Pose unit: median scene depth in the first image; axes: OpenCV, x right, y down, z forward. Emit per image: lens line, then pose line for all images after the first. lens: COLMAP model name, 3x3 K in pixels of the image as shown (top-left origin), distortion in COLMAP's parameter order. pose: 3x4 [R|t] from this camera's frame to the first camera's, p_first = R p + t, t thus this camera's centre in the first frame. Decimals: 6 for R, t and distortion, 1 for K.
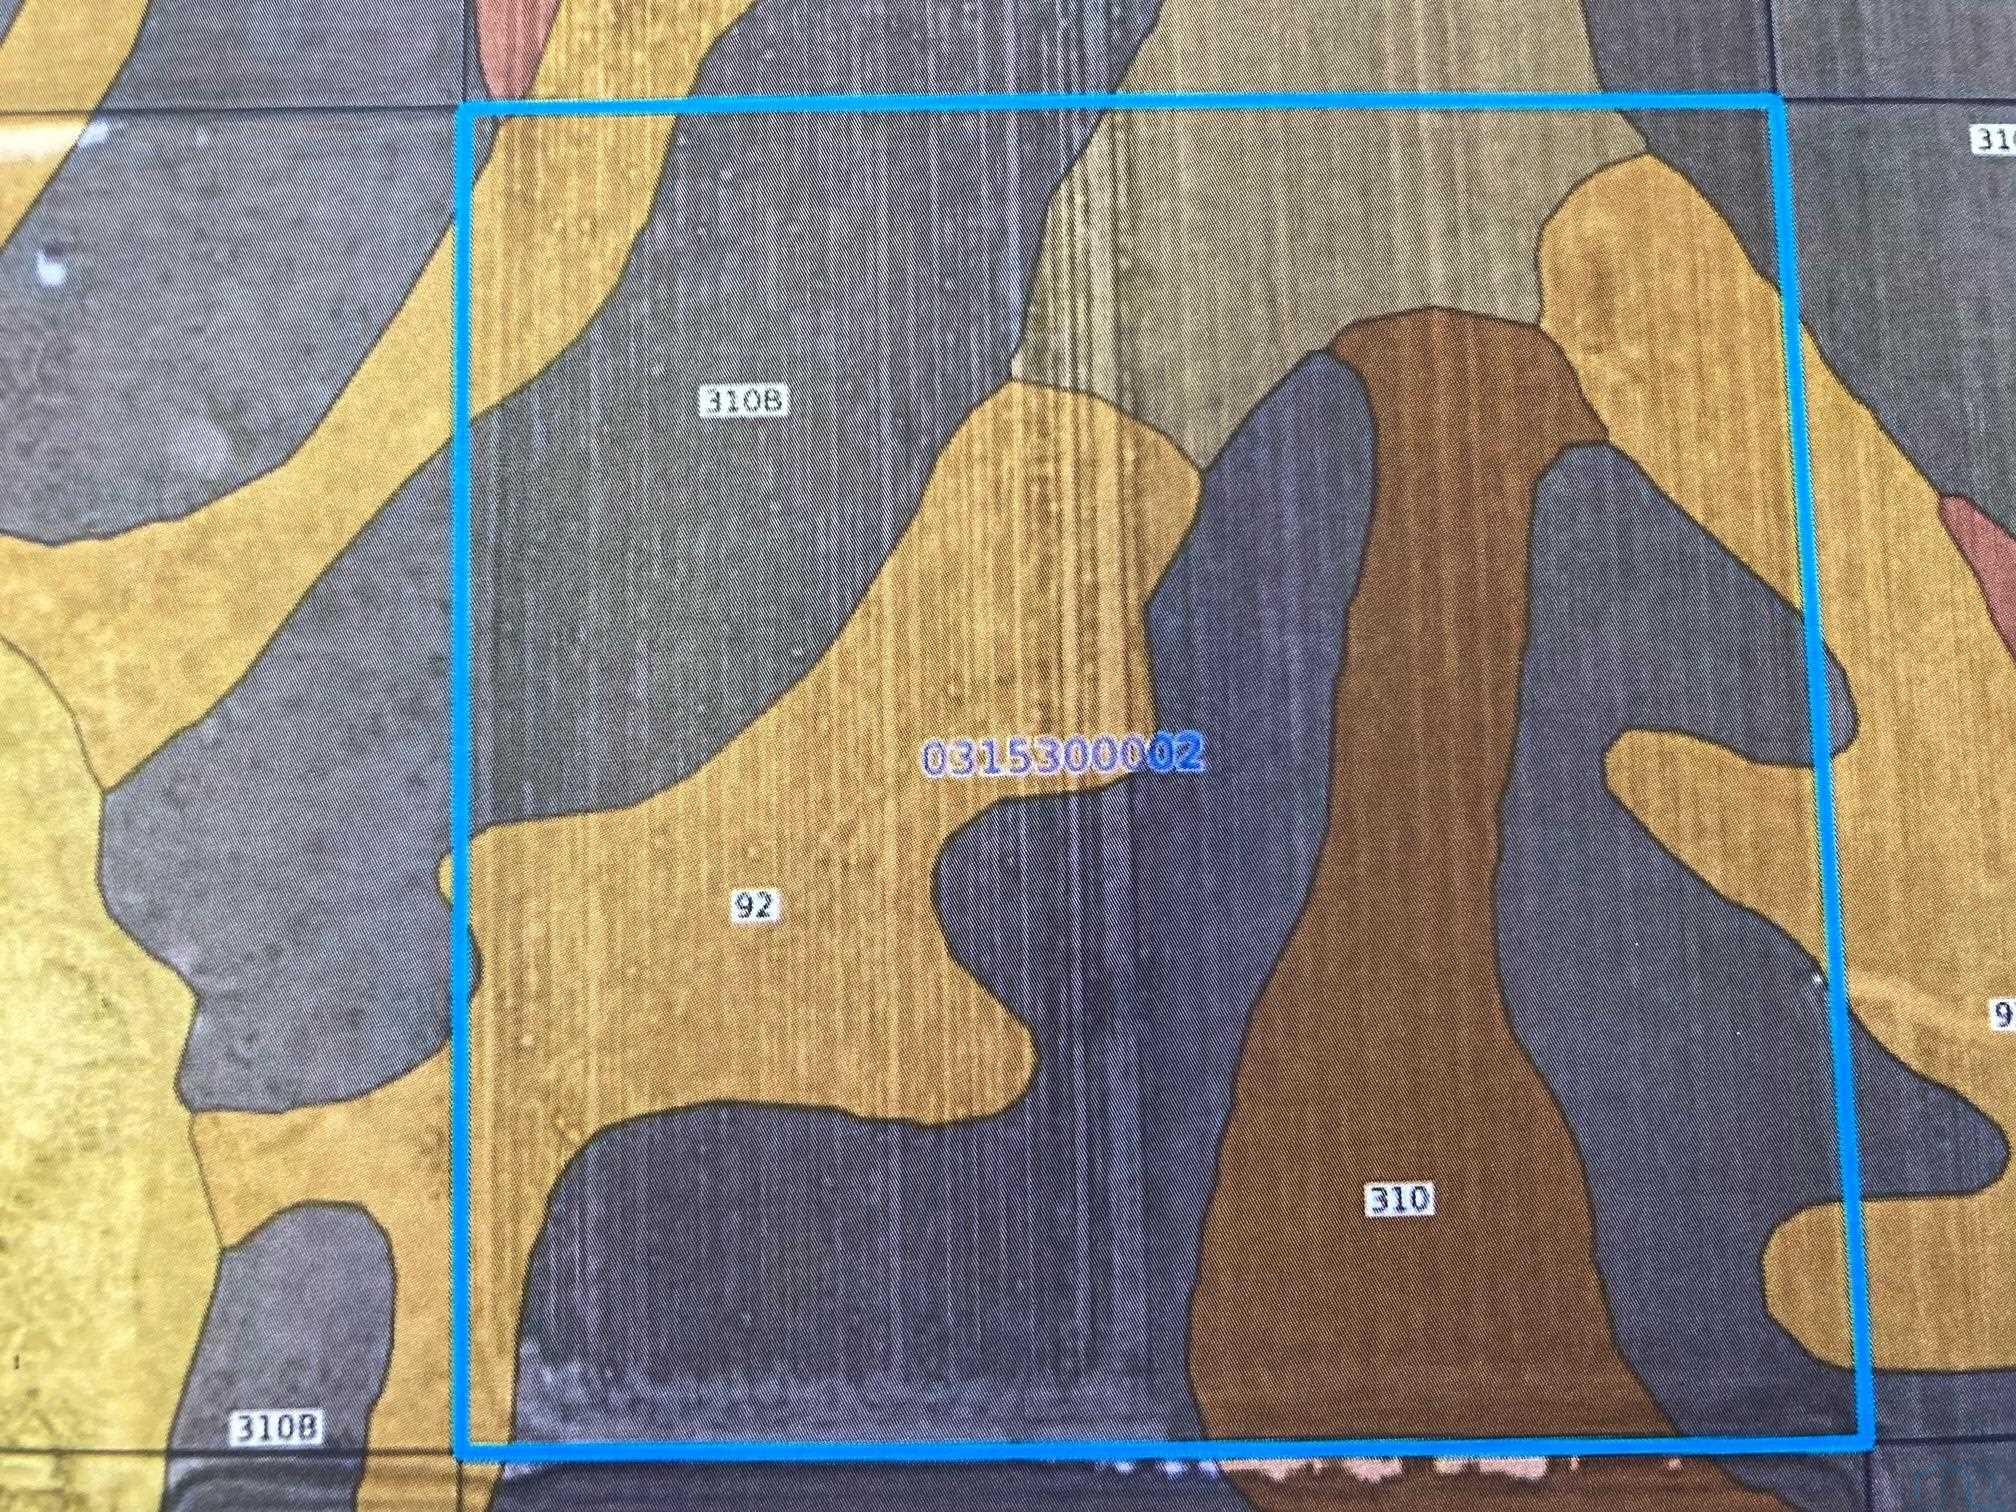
lens RADIAL K [[1673.0, 0, 1008.0], [0, 1673.0, 756.0], [0, 0, 1]] dist [-0.007560, -0.000622]
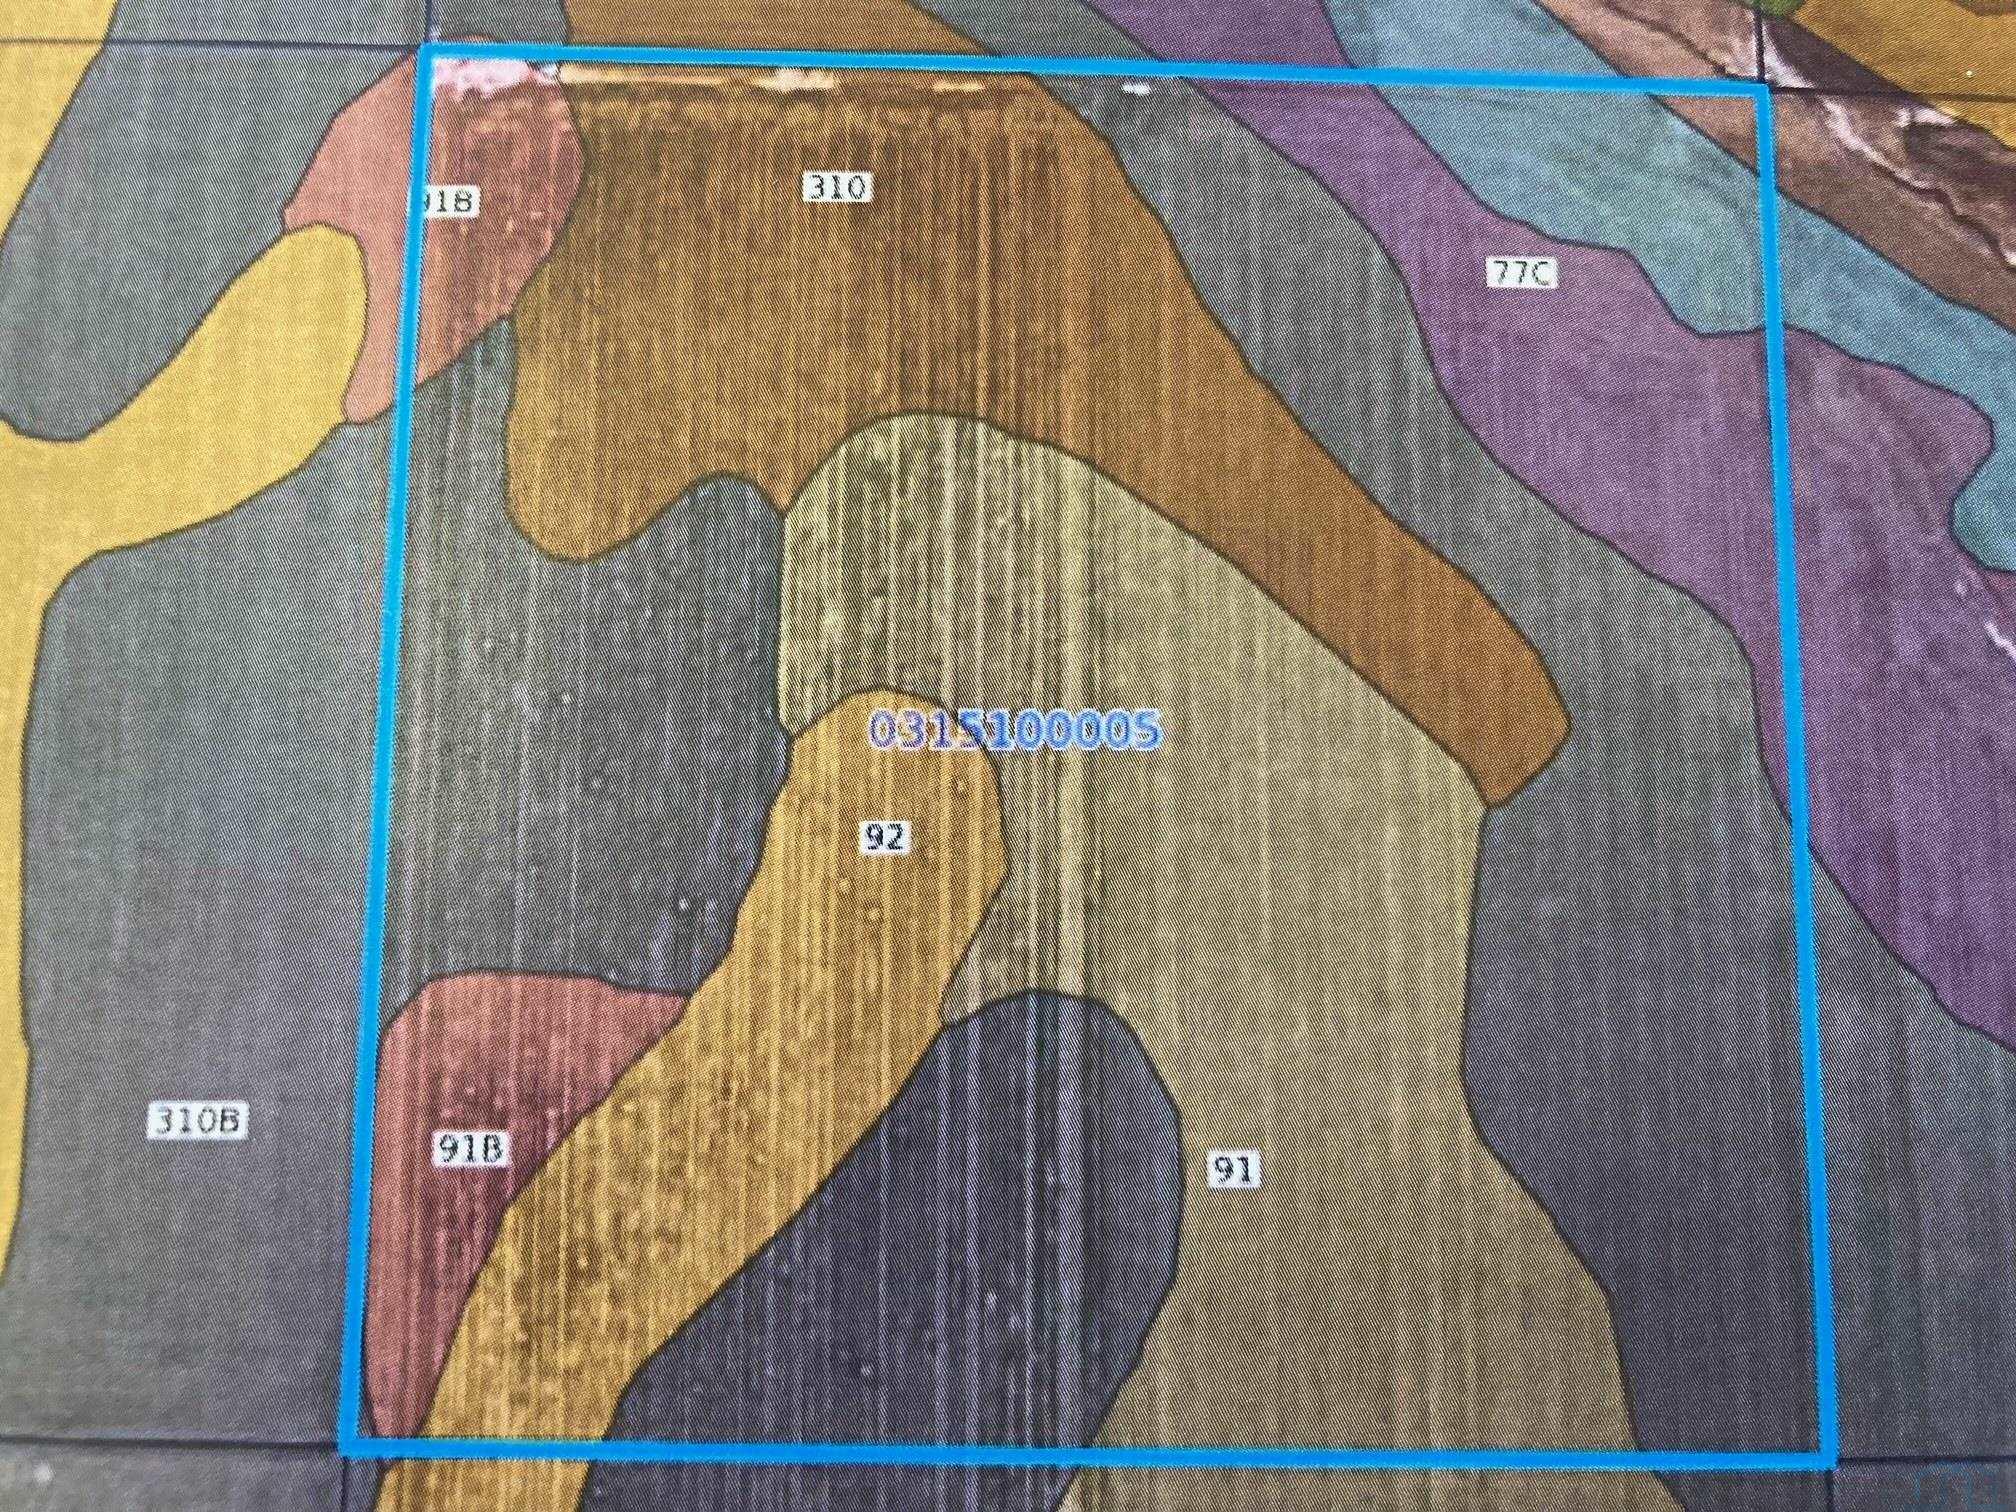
lens RADIAL K [[1673.0, 0, 1008.0], [0, 1673.0, 756.0], [0, 0, 1]] dist [-0.007560, -0.000622]
pose [[0.999480, 0.023839, 0.021702, -0.007132], [-0.023441, 0.999555, -0.018440, -0.740821], [-0.022132, 0.017922, 0.999594, 0.111593]]
